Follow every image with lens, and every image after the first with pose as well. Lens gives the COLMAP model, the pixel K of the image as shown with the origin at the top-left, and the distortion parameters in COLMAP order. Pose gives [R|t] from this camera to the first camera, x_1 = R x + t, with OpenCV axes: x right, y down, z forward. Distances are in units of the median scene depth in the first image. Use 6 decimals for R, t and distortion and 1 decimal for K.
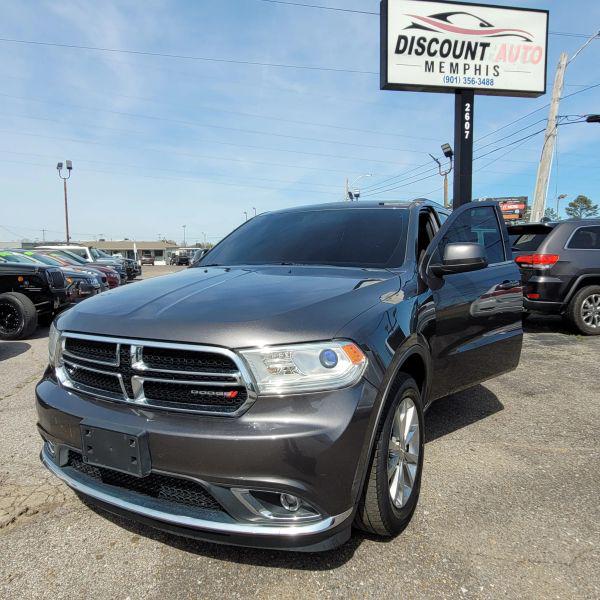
lens RADIAL K [[468.1, 0, 300.0], [0, 468.1, 300.0], [0, 0, 1]] dist [0.035504, -0.011801]
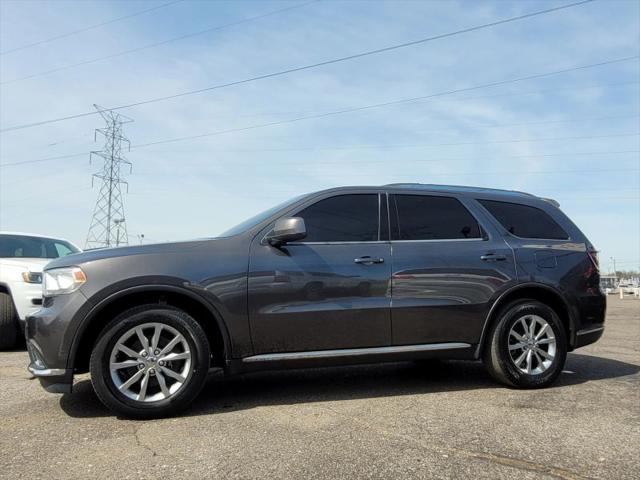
lens RADIAL K [[500.8, 0, 319.2], [0, 500.8, 226.9], [0, 0, 1]] dist [0.019010, 0.001077]
pose [[0.720274, -0.063309, -0.690795, 1.888161], [-0.082608, 0.980913, -0.176030, 0.178586], [0.688753, 0.183855, 0.701296, 0.272519]]
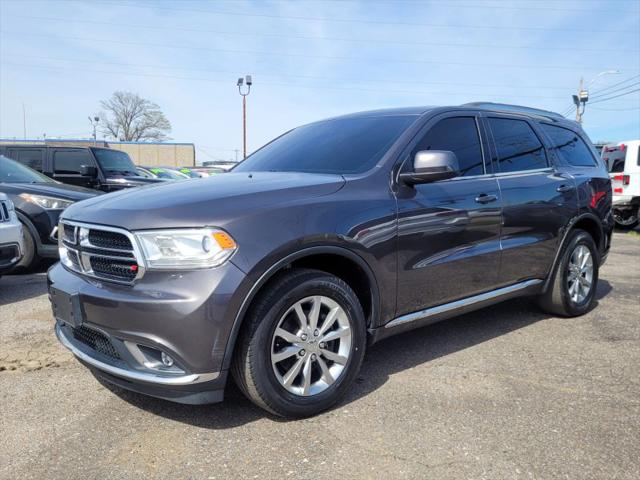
lens RADIAL K [[562.7, 0, 320.0], [0, 562.7, 240.0], [0, 0, 1]] dist [0.074256, -0.095150]
pose [[0.937305, 0.050105, -0.344890, 0.769412], [-0.046136, 0.998741, 0.019712, 0.070468], [0.345444, -0.002564, 0.938436, -0.214669]]
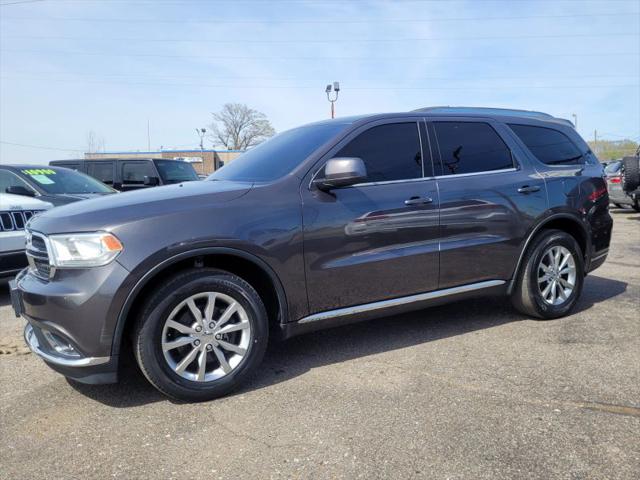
lens RADIAL K [[564.8, 0, 323.8], [0, 564.8, 231.2], [0, 0, 1]] dist [0.042881, -0.001620]
pose [[0.858413, 0.034744, -0.511781, 1.384666], [-0.036142, 0.999321, 0.007221, 0.044304], [0.511684, 0.012298, 0.859086, -0.086013]]
